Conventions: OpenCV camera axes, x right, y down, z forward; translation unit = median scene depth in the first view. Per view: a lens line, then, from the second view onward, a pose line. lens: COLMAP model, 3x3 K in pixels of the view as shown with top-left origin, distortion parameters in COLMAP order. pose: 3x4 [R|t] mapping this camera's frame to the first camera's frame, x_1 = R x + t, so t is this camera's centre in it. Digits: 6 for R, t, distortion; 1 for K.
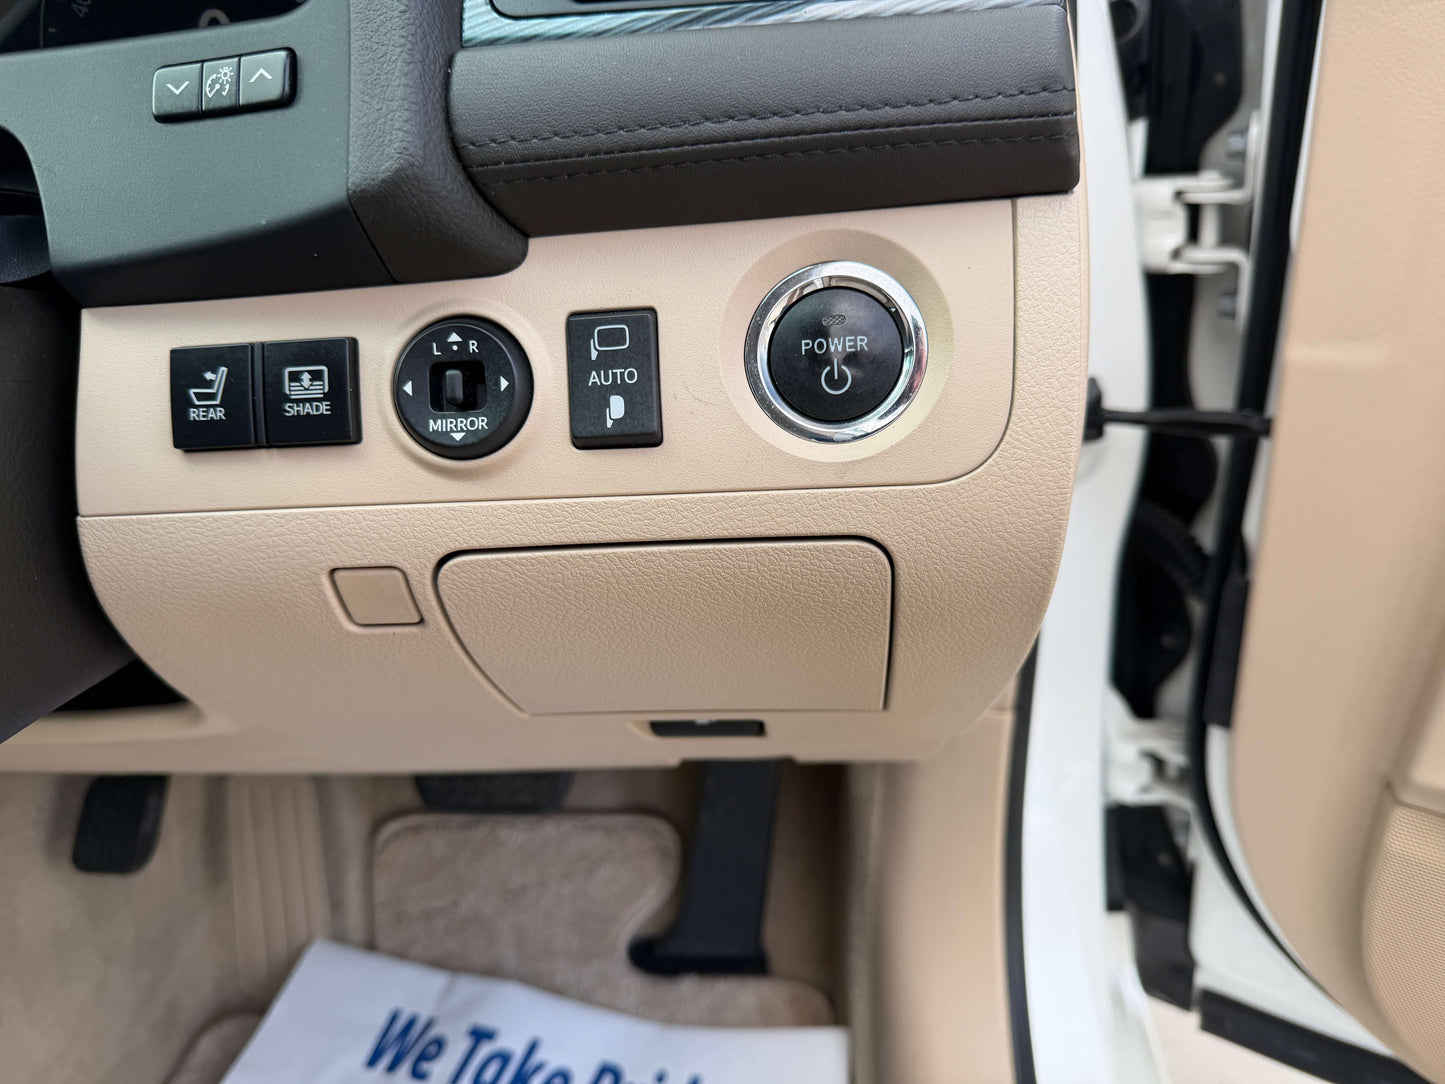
lens RADIAL K [[1018.7, 0, 718.3], [0, 1018.7, 546.2], [0, 0, 1]] dist [0.009992, -0.002967]
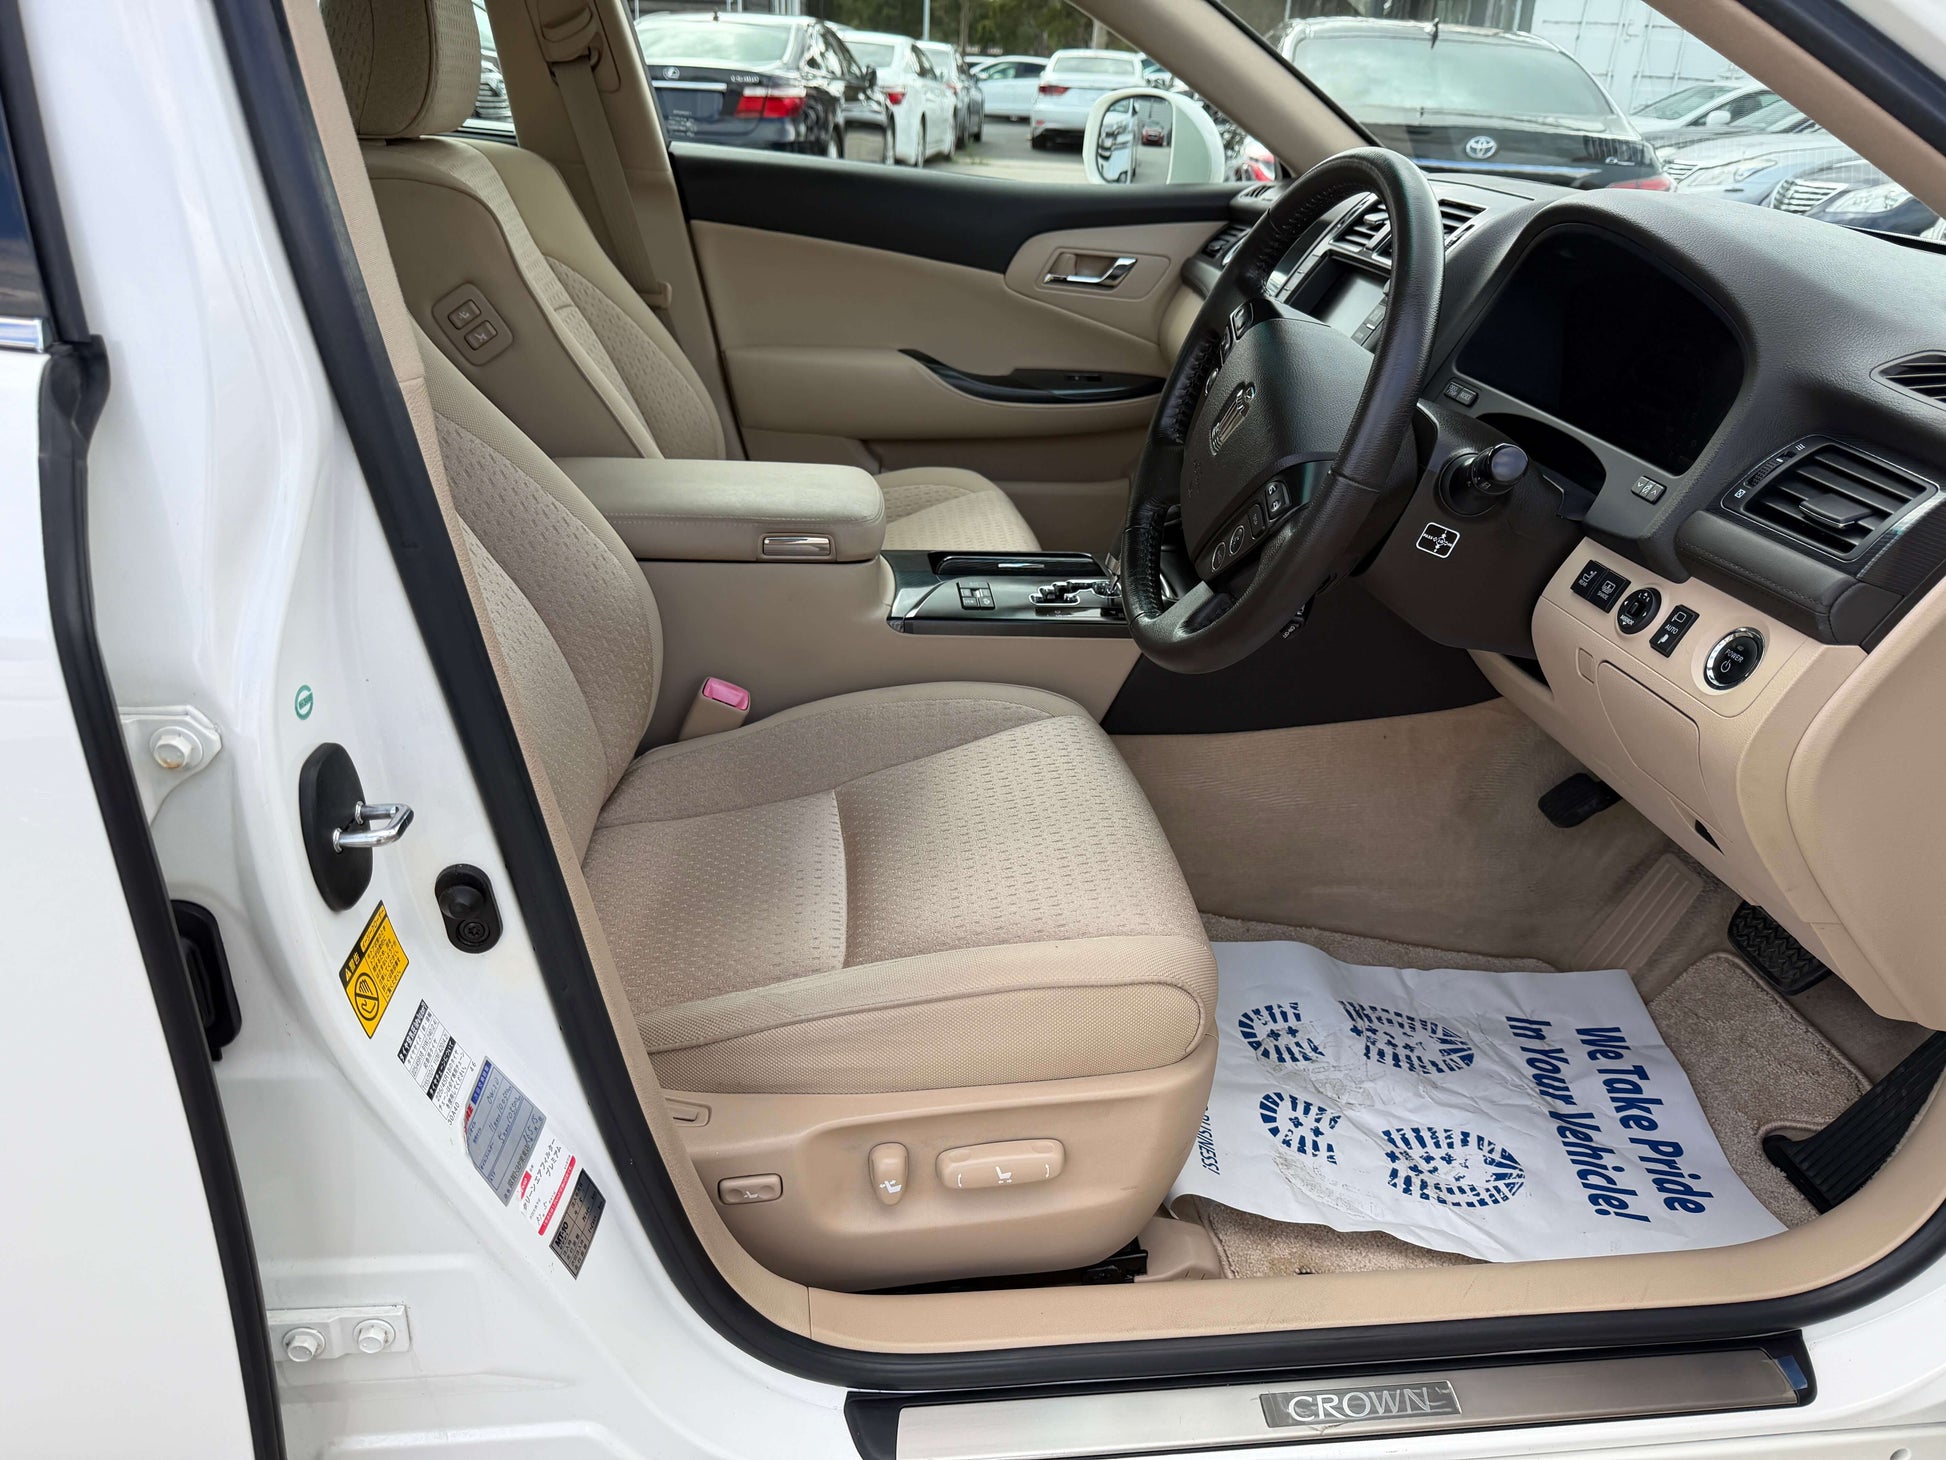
lens RADIAL K [[1372.0, 0, 967.3], [0, 1372.0, 735.6], [0, 0, 1]] dist [0.009992, -0.002967]
pose [[0.192781, 0.489903, -0.850194, 2.850953], [-0.483601, 0.801346, 0.352099, -0.321399], [0.853795, 0.343277, 0.391402, -2.015738]]
